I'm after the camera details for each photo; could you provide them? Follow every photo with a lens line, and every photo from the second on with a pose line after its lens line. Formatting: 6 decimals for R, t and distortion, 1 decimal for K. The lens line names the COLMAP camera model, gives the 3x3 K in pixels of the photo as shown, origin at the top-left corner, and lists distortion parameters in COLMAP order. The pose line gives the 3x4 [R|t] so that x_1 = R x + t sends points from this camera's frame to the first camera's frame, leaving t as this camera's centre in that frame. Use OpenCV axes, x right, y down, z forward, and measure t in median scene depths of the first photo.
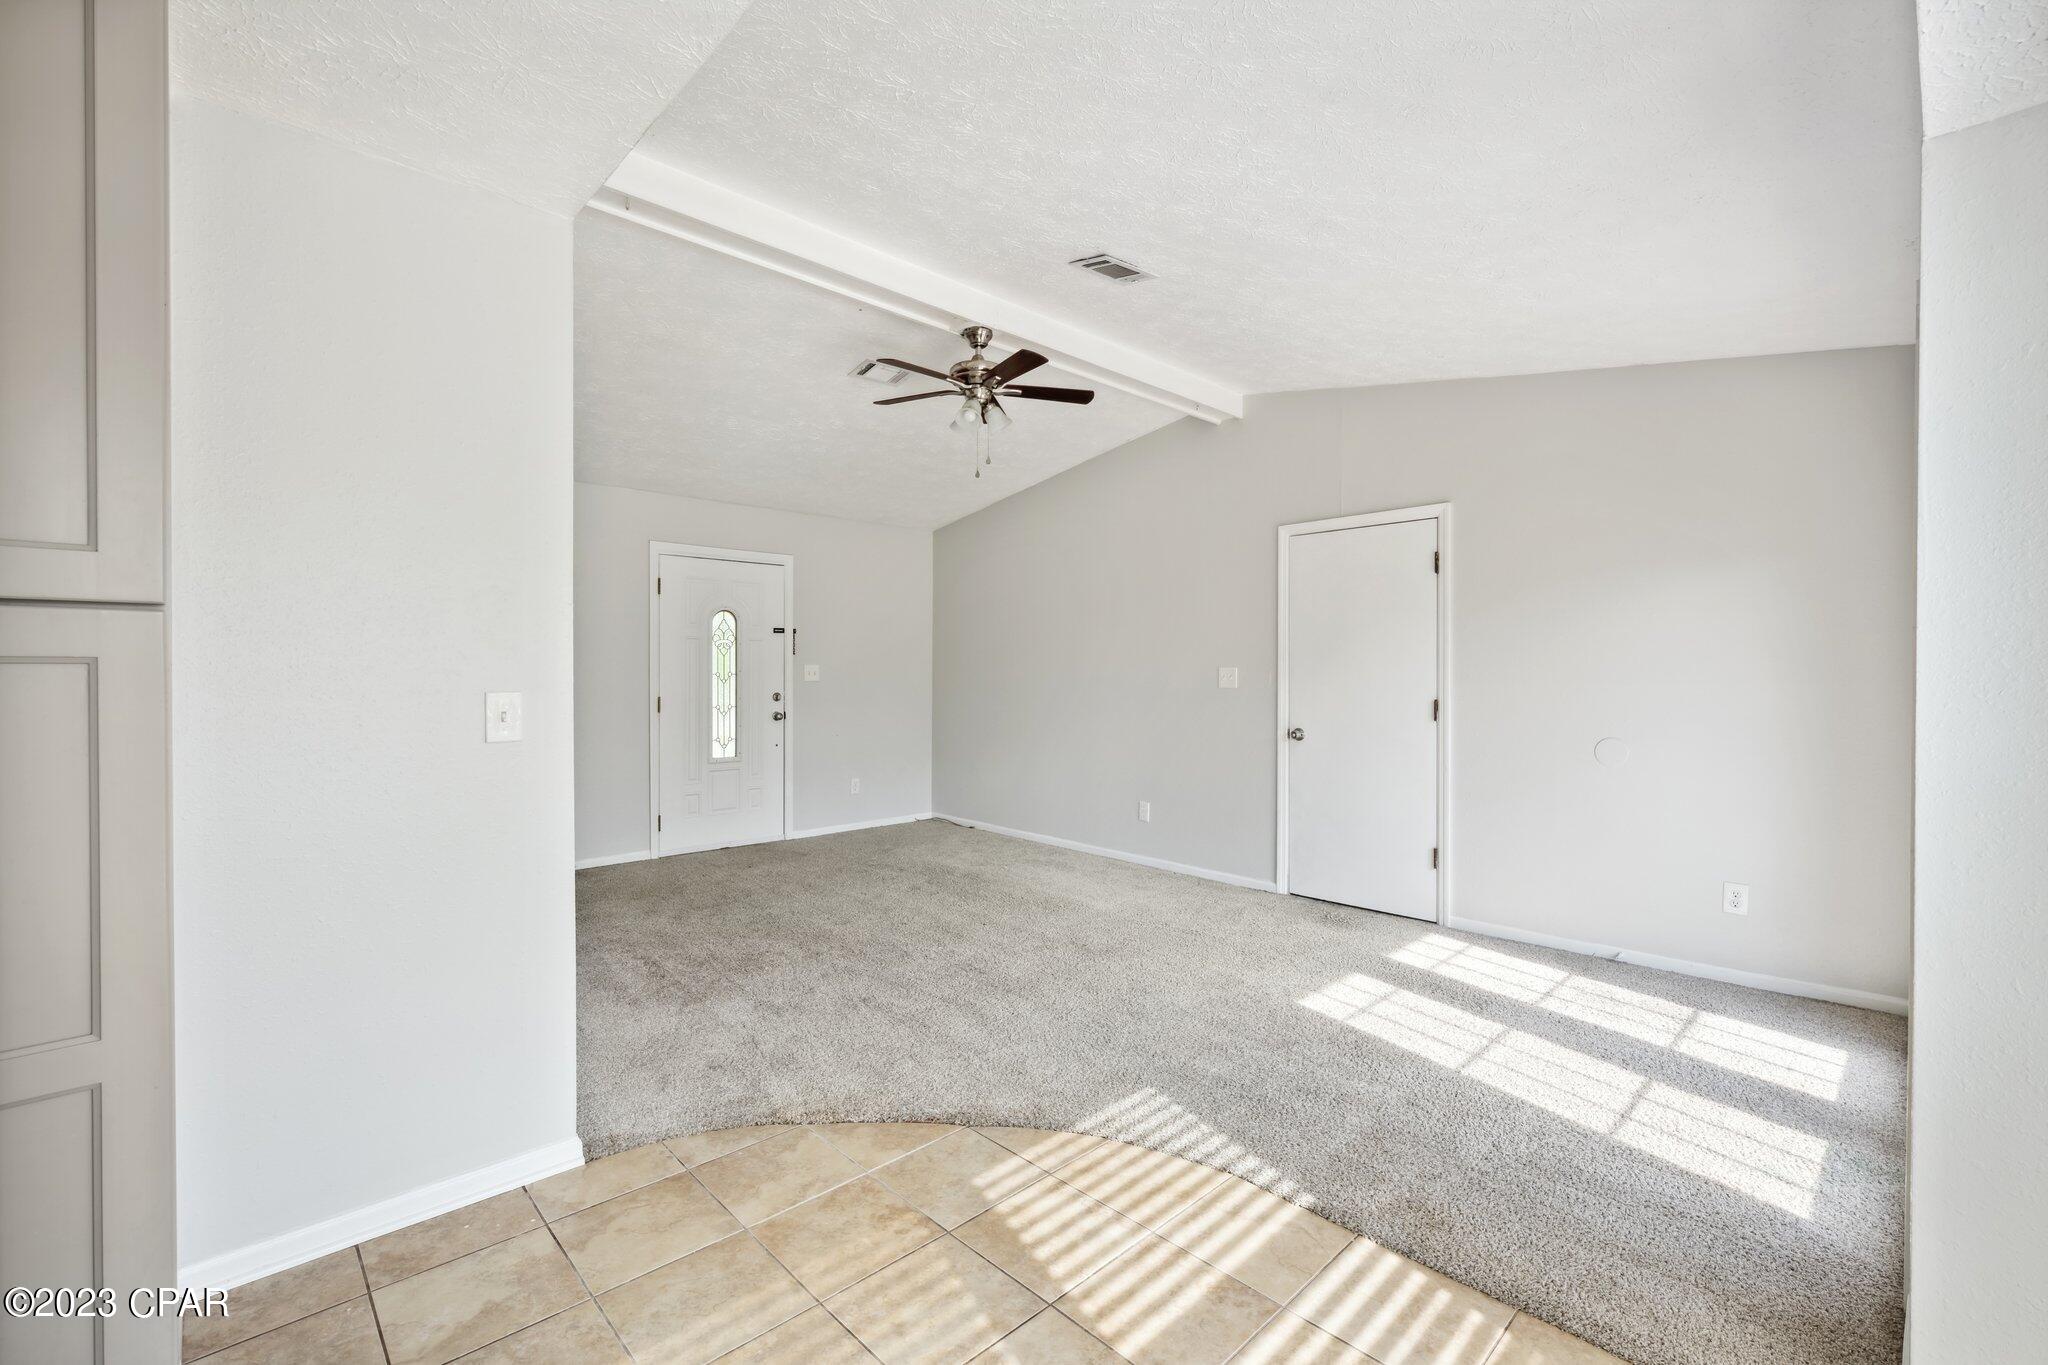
lens RADIAL K [[864.8, 0, 1037.5], [0, 864.8, 674.0], [0, 0, 1]] dist [-0.001432, 0.002081]
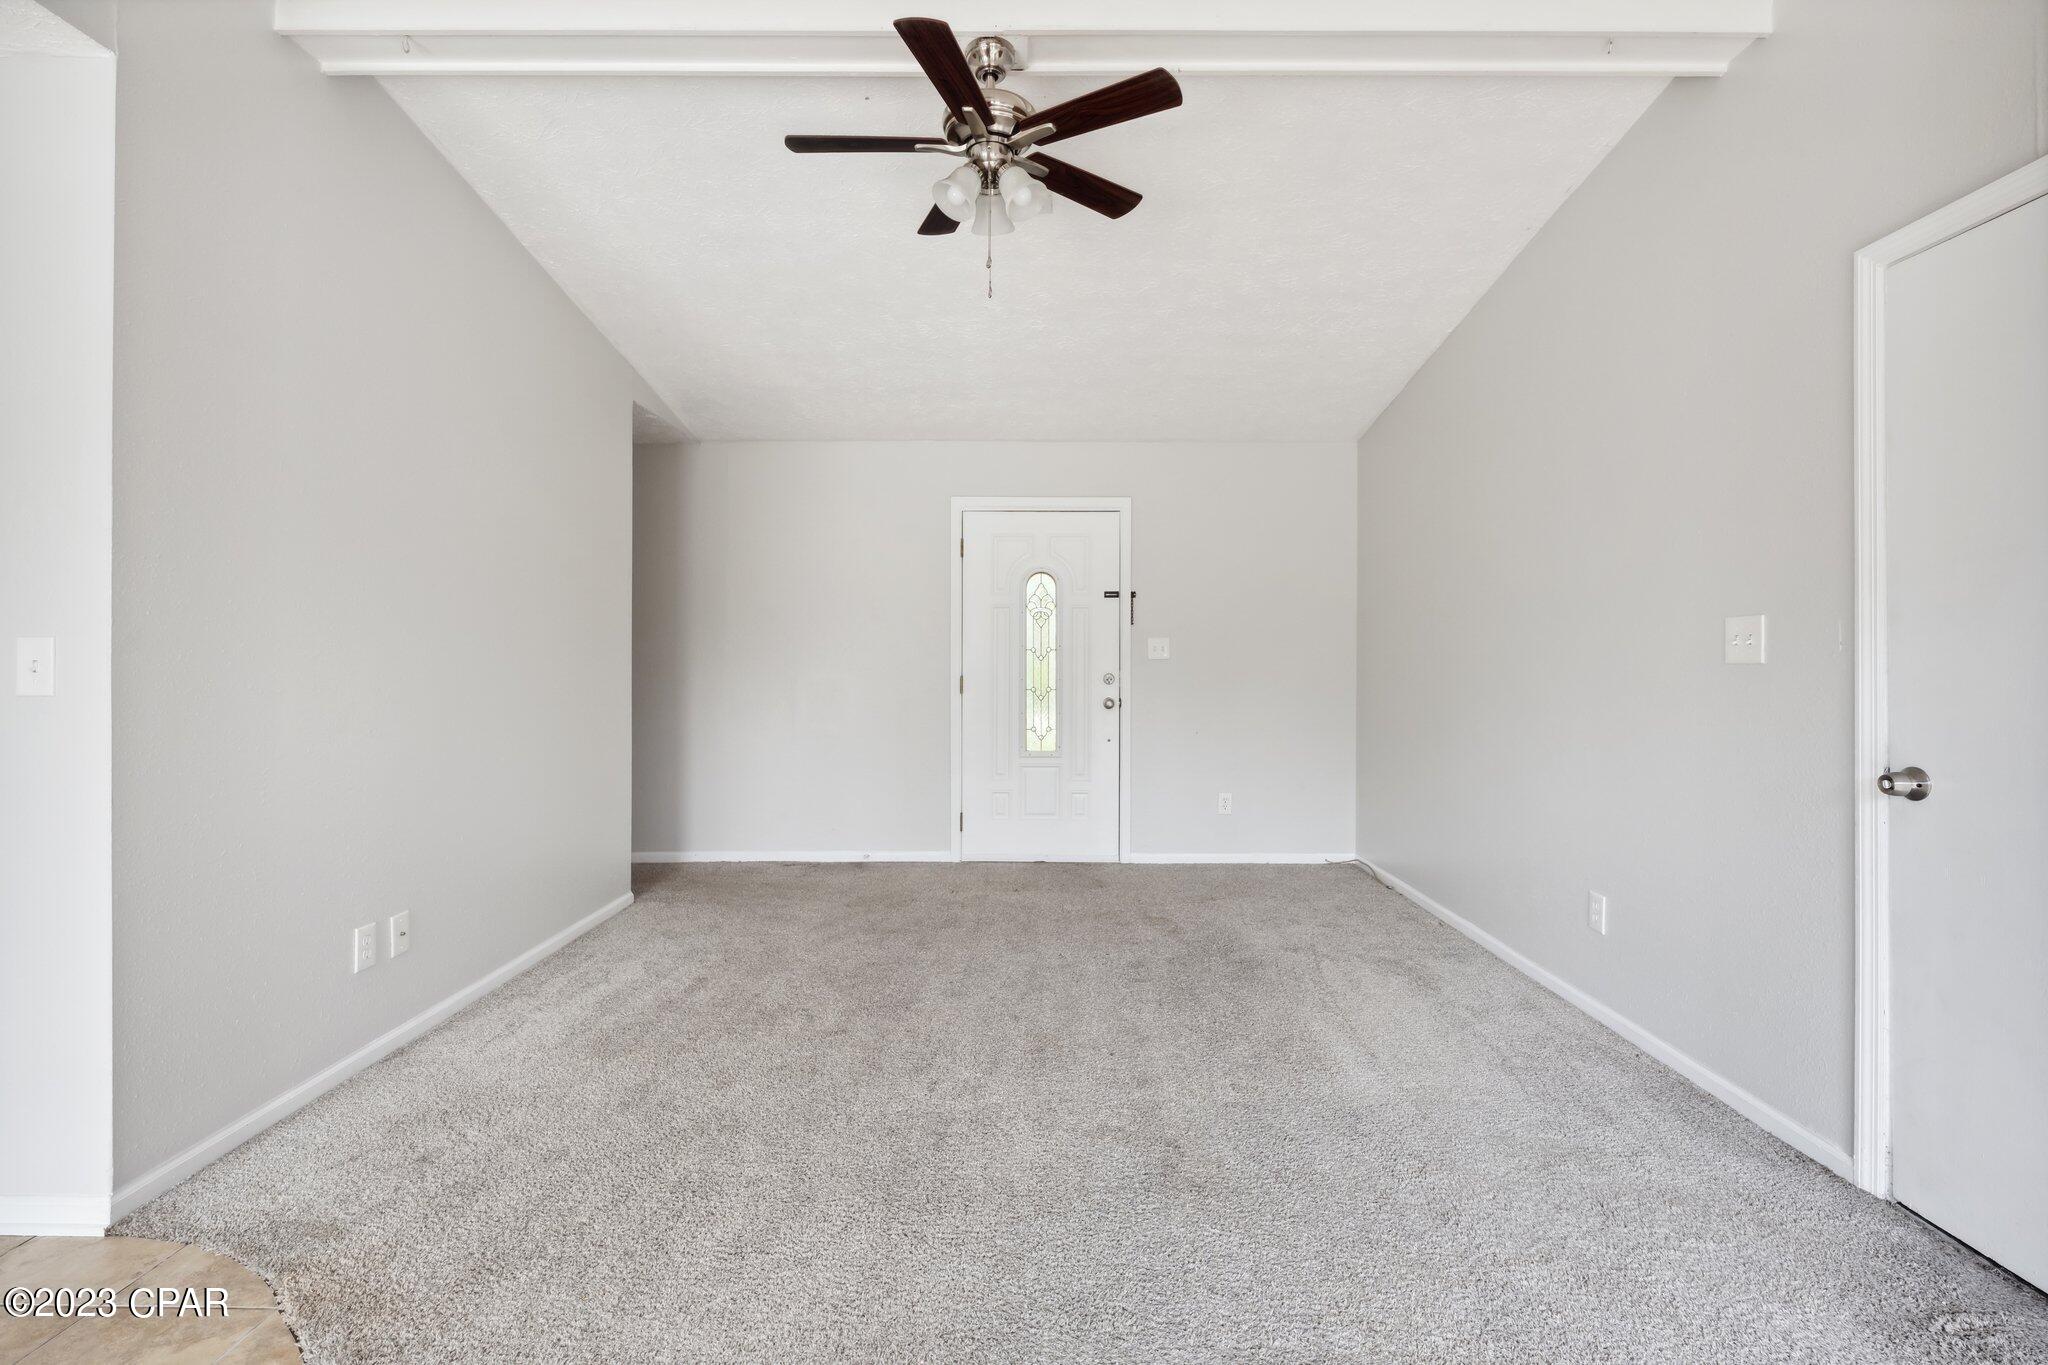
lens RADIAL K [[939.0, 0, 1035.5], [0, 939.0, 658.8], [0, 0, 1]] dist [0.004111, -0.001220]
pose [[0.717212, -0.003719, -0.696845, 0.314376], [-0.002422, 0.999966, -0.007830, 0.019394], [0.696851, 0.007303, 0.717179, 0.438753]]
